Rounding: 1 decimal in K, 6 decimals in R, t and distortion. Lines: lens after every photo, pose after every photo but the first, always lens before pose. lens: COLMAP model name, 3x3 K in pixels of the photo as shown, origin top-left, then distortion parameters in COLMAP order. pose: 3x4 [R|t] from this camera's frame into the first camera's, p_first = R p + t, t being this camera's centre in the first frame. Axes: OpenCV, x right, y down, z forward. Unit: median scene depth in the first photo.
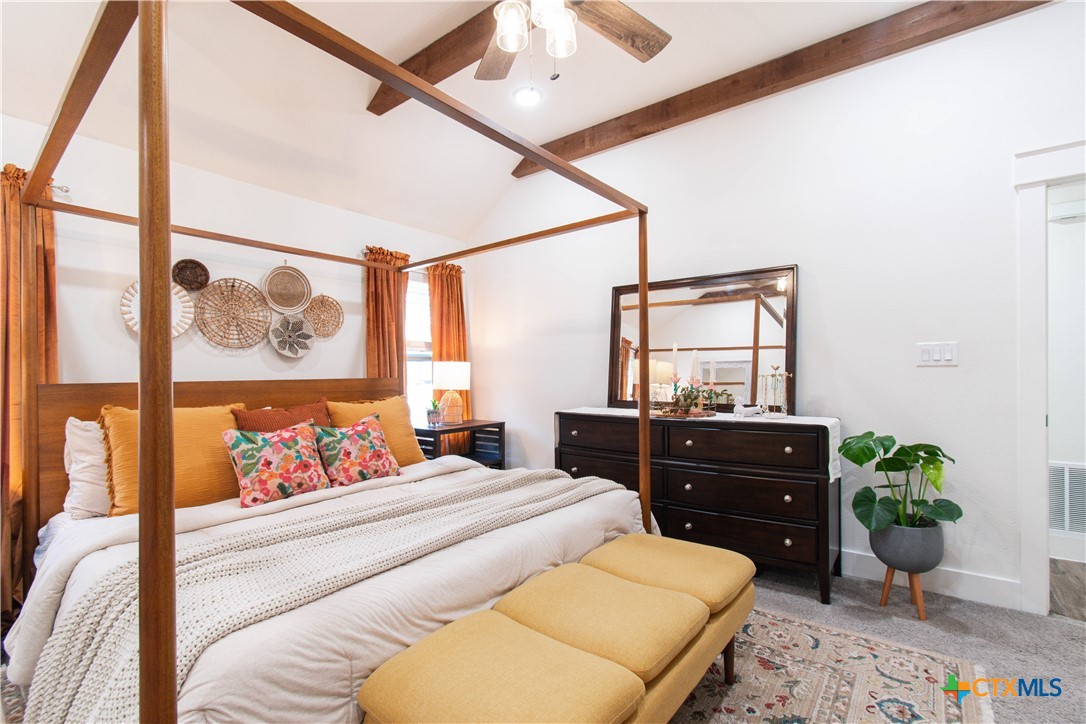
lens RADIAL K [[492.5, 0, 544.7], [0, 492.5, 368.5], [0, 0, 1]] dist [-0.000782, -0.000067]
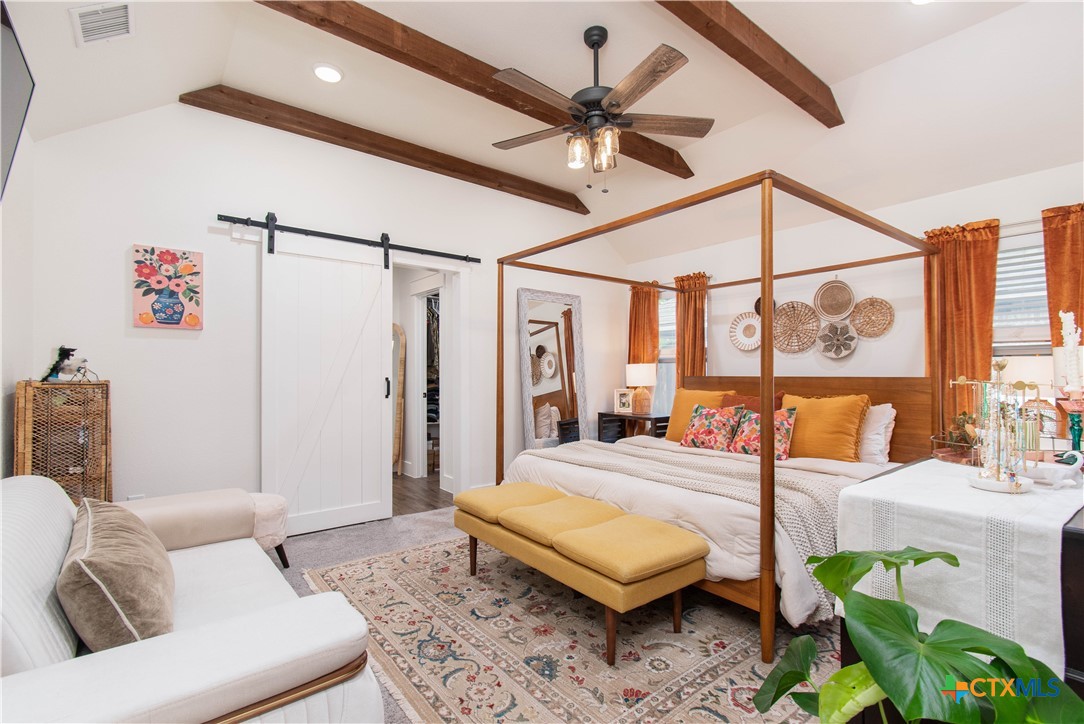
lens RADIAL K [[487.5, 0, 543.3], [0, 487.5, 362.9], [0, 0, 1]] dist [0.000819, 0.000052]
pose [[-0.229301, -0.009768, -0.973307, 0.773441], [0.007311, 0.999904, -0.011757, -0.002063], [0.973328, -0.009811, -0.229208, 0.591239]]
